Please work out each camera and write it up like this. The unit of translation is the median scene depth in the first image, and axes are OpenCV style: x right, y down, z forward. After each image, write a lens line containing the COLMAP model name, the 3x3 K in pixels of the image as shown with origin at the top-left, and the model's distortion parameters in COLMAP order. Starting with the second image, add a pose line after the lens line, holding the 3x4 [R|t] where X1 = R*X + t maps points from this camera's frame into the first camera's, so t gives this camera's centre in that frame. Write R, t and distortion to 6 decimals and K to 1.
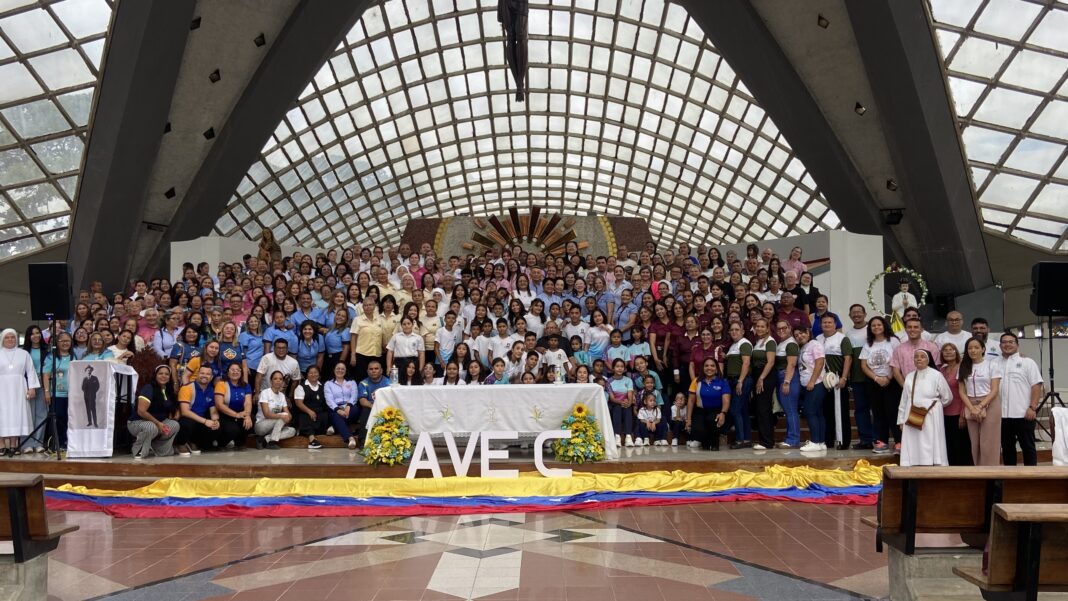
lens RADIAL K [[1009.3, 0, 530.6], [0, 1009.3, 298.3], [0, 0, 1]] dist [0.101794, -0.109765]
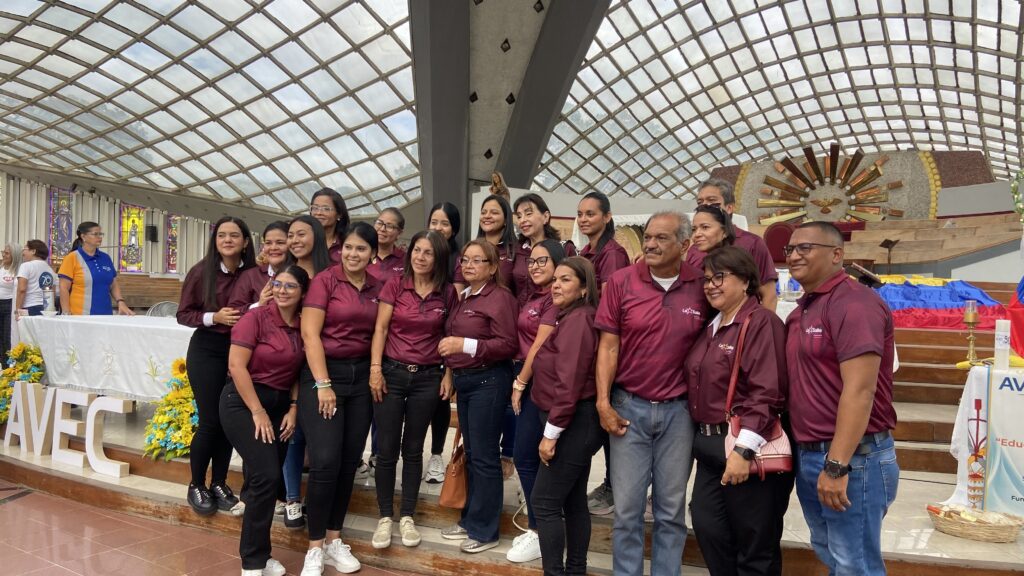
lens RADIAL K [[766.2, 0, 510.7], [0, 766.2, 292.0], [0, 0, 1]] dist [0.135052, -0.181211]
pose [[0.844738, 0.034702, -0.534054, 0.145960], [-0.009385, 0.998703, 0.050050, 0.012568], [0.535098, -0.037267, 0.843967, 0.225636]]
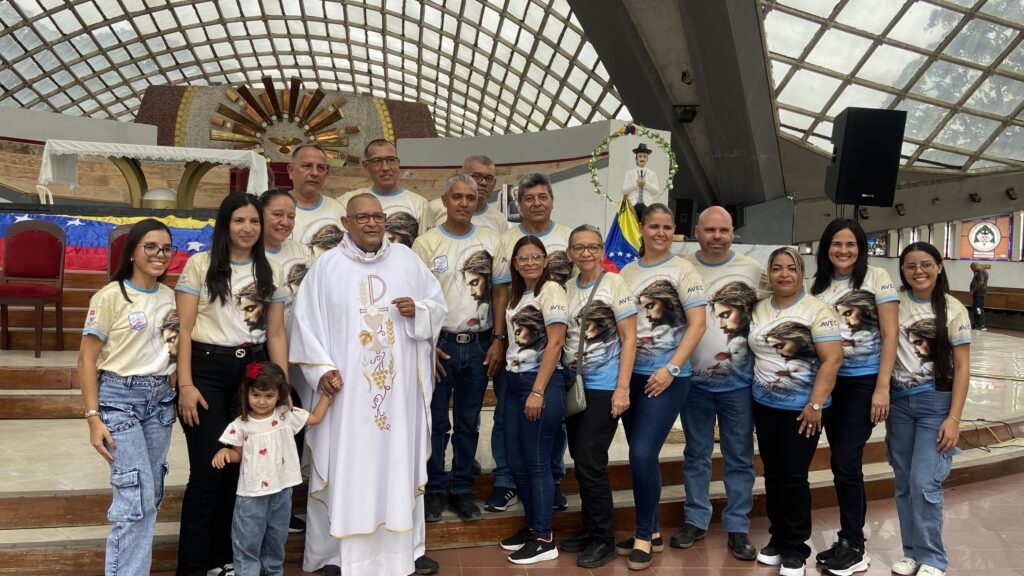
lens RADIAL K [[907.9, 0, 520.3], [0, 907.9, 283.2], [0, 0, 1]] dist [0.117307, -0.130645]
pose [[0.989230, 0.038956, 0.141092, 0.092772], [-0.050597, 0.995519, 0.079882, 0.010536], [-0.137348, -0.086161, 0.986768, 0.191677]]
